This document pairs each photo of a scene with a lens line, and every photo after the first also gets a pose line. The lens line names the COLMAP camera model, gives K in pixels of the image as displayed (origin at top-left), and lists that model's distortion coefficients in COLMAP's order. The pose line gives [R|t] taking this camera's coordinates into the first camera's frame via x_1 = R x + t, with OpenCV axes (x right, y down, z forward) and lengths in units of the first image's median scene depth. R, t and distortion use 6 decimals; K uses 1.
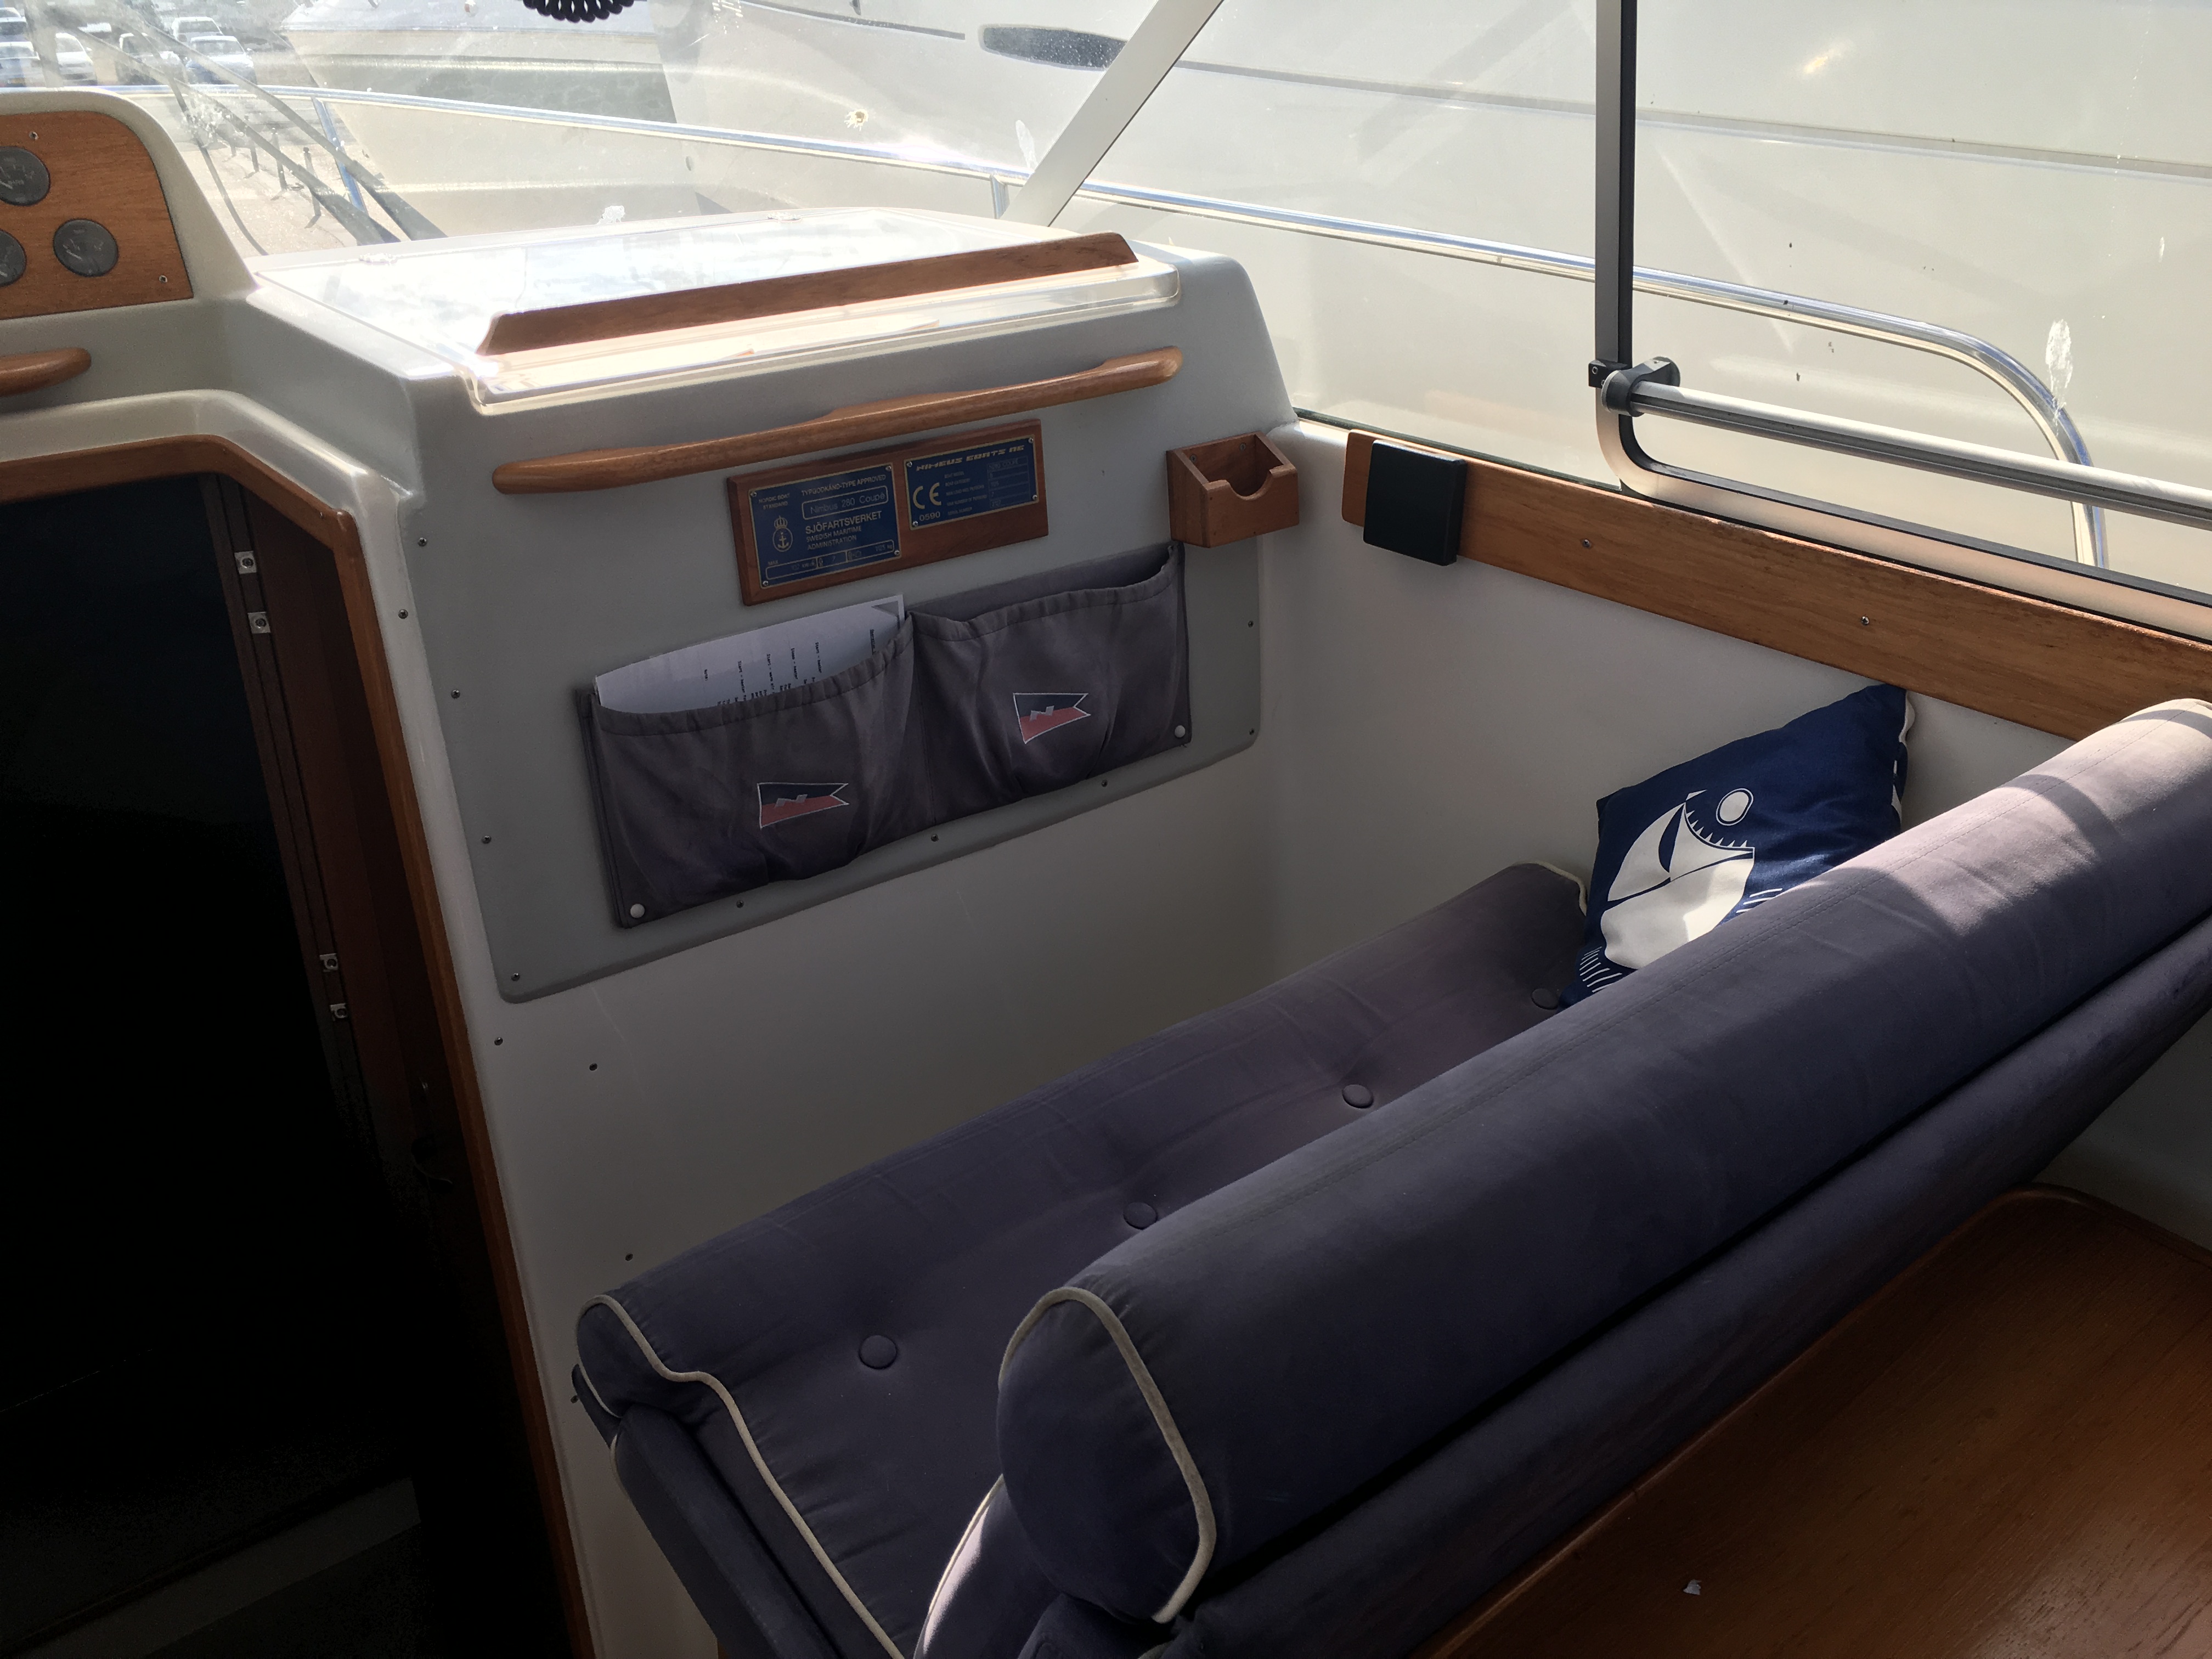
lens RADIAL K [[1867.6, 0, 1106.0], [0, 1867.6, 829.5], [0, 0, 1]] dist [0.066035, -0.084970]
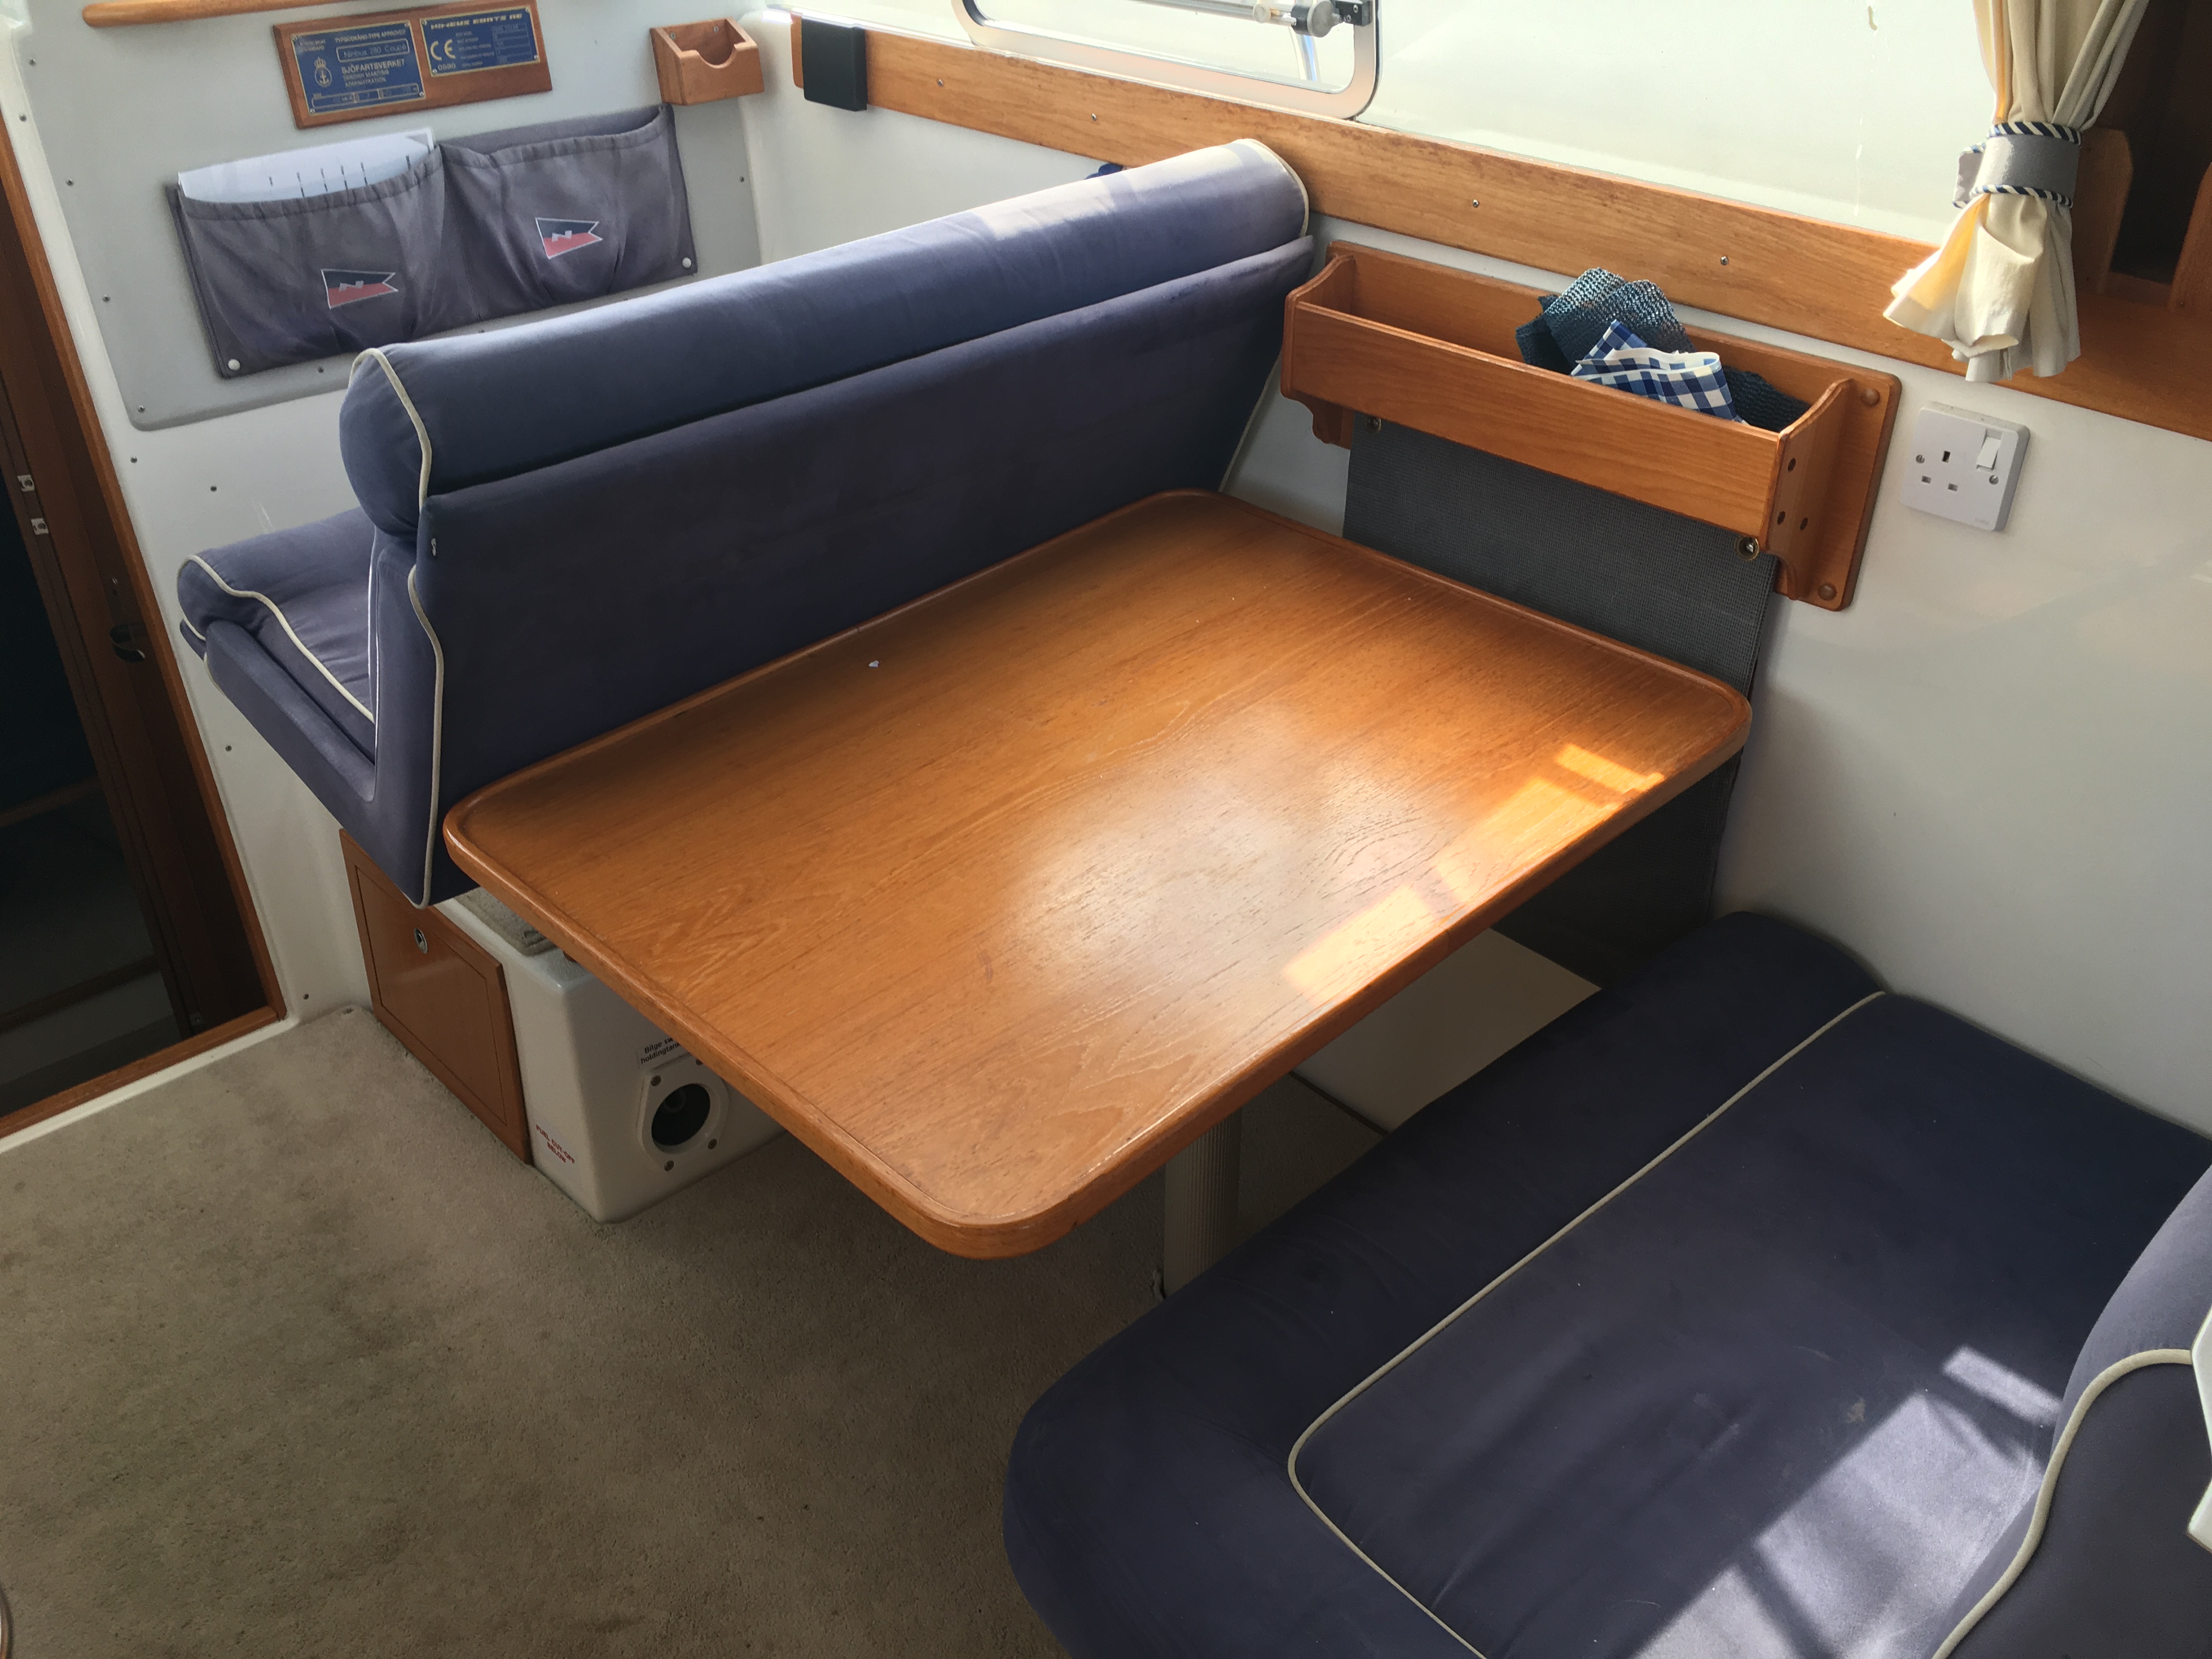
lens RADIAL K [[1867.6, 0, 1106.0], [0, 1867.6, 829.5], [0, 0, 1]] dist [0.066035, -0.084970]
pose [[0.995521, -0.042062, 0.084671, 0.233110], [0.032675, 0.993466, 0.109352, 0.236177], [-0.088717, -0.106095, 0.990390, -0.414423]]
